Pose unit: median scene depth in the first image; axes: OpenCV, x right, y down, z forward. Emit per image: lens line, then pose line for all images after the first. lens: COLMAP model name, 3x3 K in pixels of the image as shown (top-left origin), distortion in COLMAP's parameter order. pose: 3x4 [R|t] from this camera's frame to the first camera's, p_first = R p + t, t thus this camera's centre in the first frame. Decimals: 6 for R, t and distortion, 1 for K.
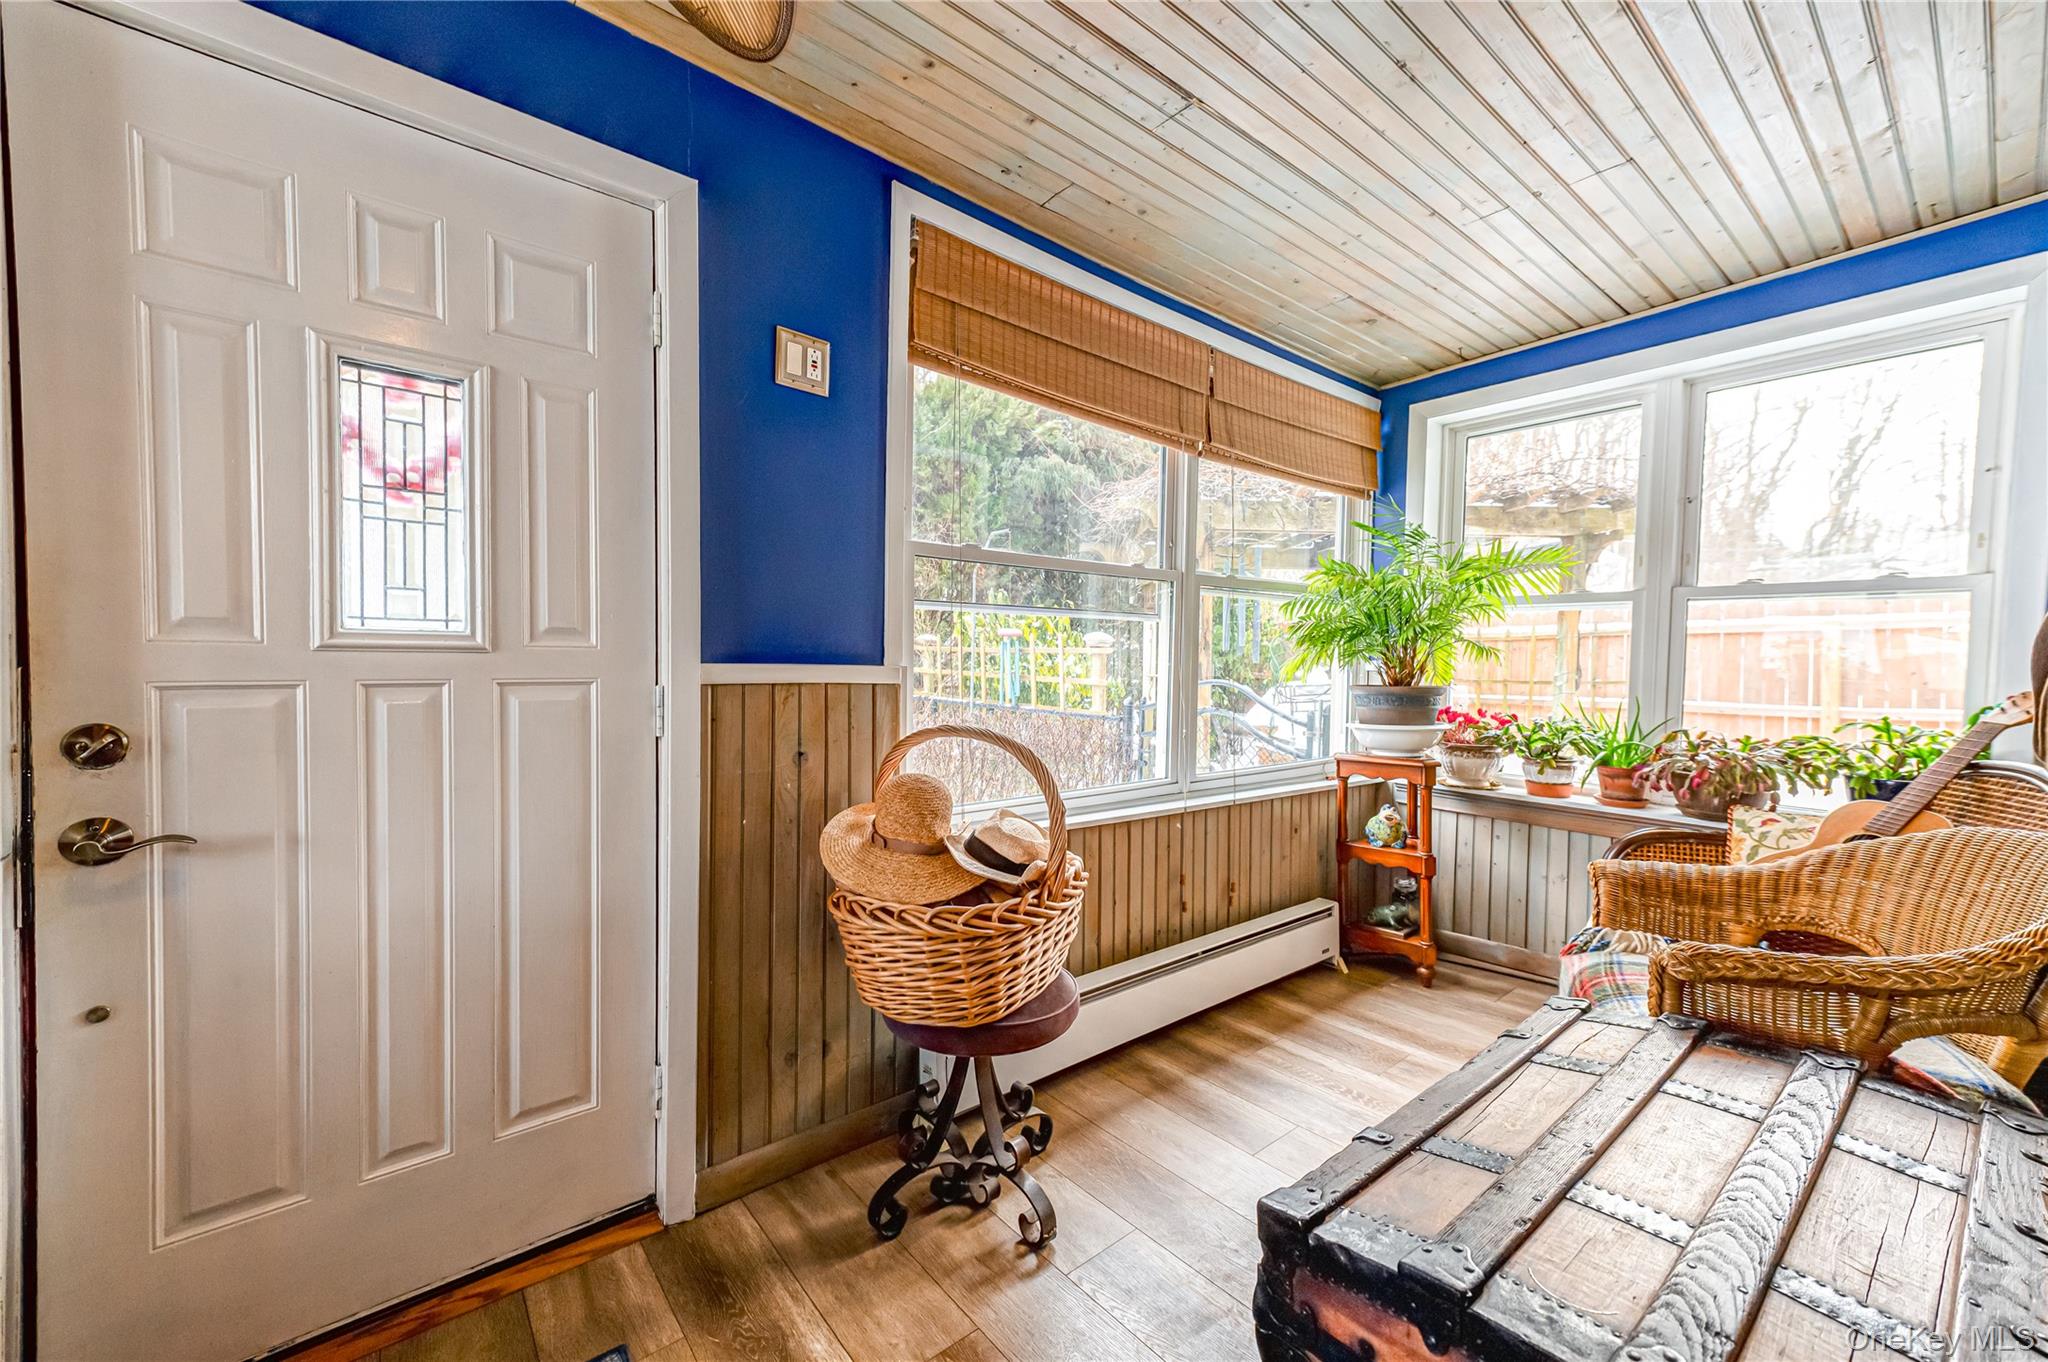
lens RADIAL K [[791.2, 0, 1031.1], [0, 791.2, 675.1], [0, 0, 1]] dist [0.015668, 0.000128]
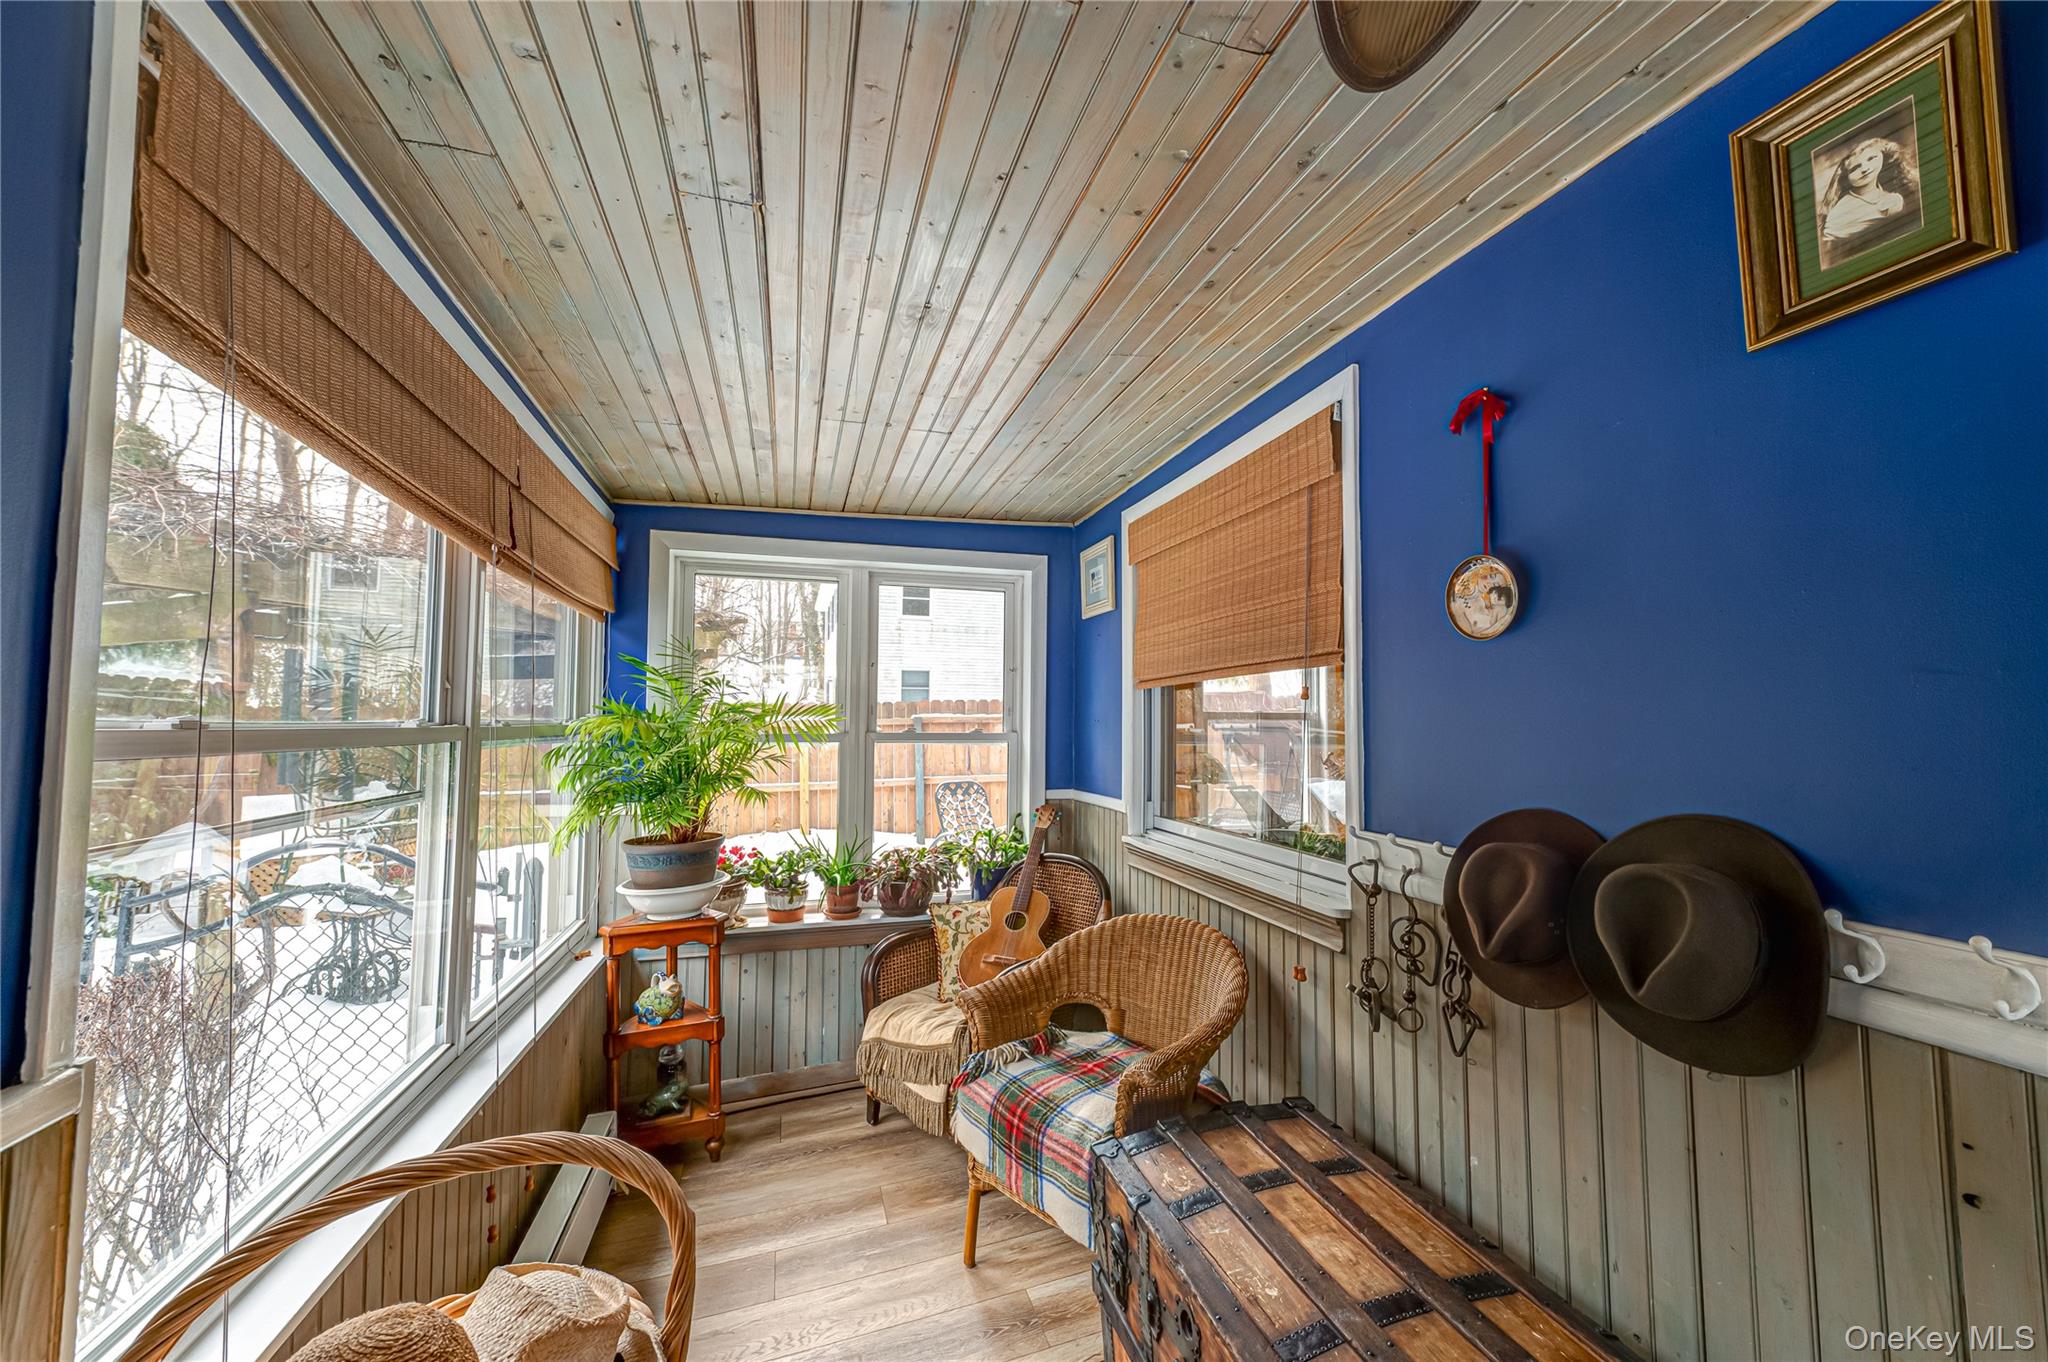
lens RADIAL K [[791.2, 0, 1023.7], [0, 791.2, 685.2], [0, 0, 1]] dist [0.015668, 0.000128]
pose [[0.382909, 0.030675, 0.923277, -0.248784], [0.028033, 0.998602, -0.044804, -0.116209], [-0.923361, 0.043038, 0.381514, 0.279762]]
